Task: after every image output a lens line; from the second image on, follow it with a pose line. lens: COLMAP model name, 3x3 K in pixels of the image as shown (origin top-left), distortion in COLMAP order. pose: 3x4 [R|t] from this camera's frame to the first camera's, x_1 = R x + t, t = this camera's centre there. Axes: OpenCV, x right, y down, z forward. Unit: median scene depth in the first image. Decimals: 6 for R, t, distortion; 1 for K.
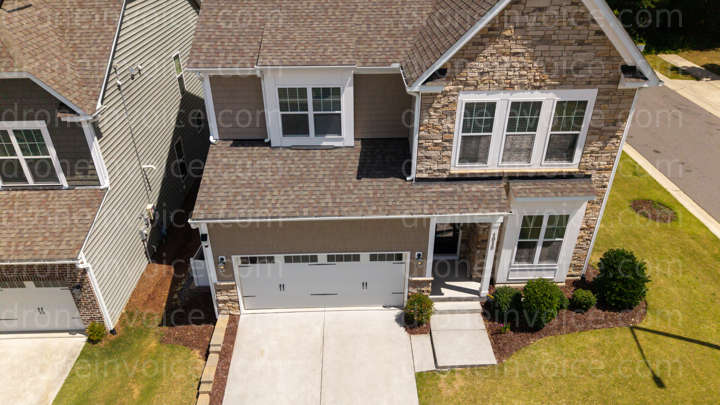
lens RADIAL K [[487.2, 0, 349.1], [0, 487.2, 202.2], [0, 0, 1]] dist [-0.008923, -0.002633]
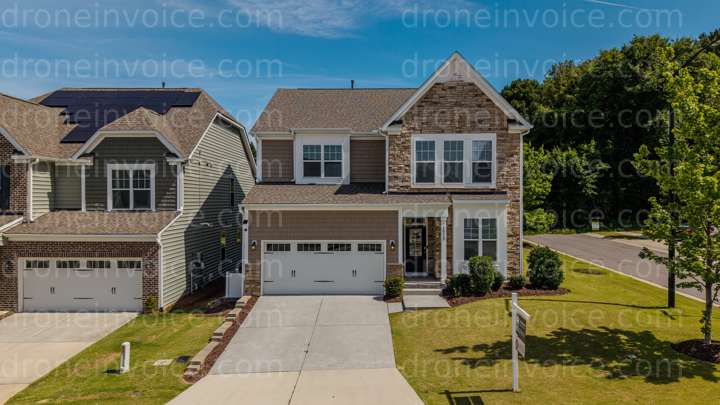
lens RADIAL K [[487.2, 0, 349.1], [0, 487.2, 202.2], [0, 0, 1]] dist [-0.008923, -0.002633]
pose [[0.998752, 0.011368, -0.048638, 0.087461], [-0.034718, 0.858065, -0.512367, 0.751601], [0.035910, 0.513416, 0.857388, -0.284802]]
